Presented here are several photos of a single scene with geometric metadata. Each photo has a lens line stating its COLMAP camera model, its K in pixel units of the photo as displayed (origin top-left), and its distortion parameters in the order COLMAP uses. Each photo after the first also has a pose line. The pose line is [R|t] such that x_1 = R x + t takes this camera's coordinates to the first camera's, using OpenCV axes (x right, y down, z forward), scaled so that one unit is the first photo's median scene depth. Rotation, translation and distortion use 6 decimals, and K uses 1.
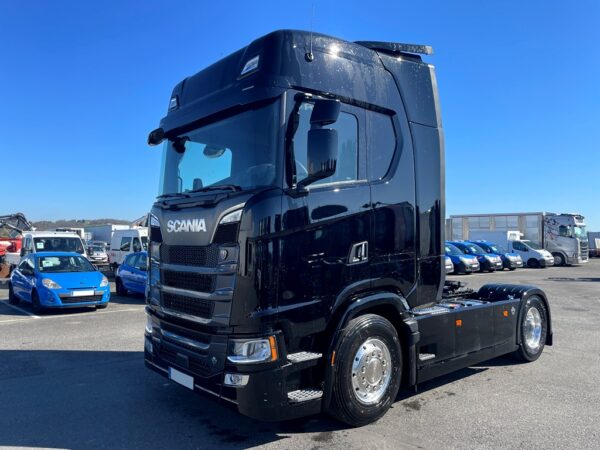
lens RADIAL K [[458.0, 0, 300.0], [0, 458.0, 225.0], [0, 0, 1]] dist [0.000115, -0.001270]
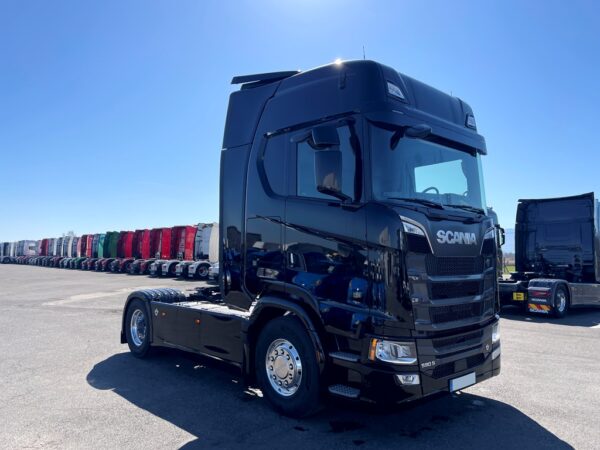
lens RADIAL K [[464.2, 0, 292.9], [0, 464.2, 251.1], [0, 0, 1]] dist [-0.000979, -0.003442]
pose [[0.010200, 0.000364, 0.999948, -1.319644], [-0.039190, 0.999232, 0.000036, 0.047452], [-0.999180, -0.039188, 0.010206, 1.370190]]
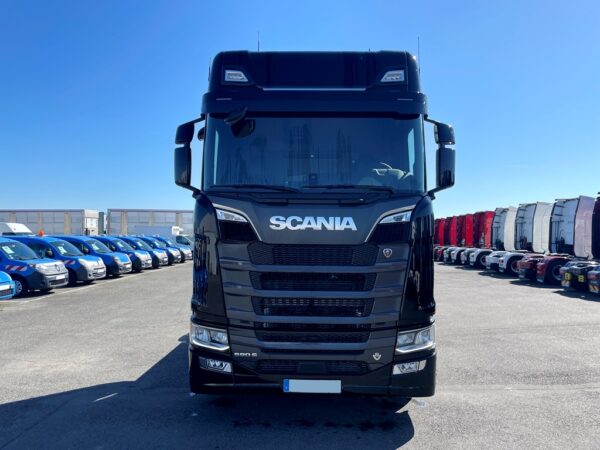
lens RADIAL K [[464.2, 0, 292.9], [0, 464.2, 251.1], [0, 0, 1]] dist [-0.000979, -0.003442]
pose [[0.694305, -0.018636, 0.719440, -0.952955], [-0.031457, 0.997923, 0.056209, 0.006385], [-0.718993, -0.061658, 0.692277, 0.382546]]
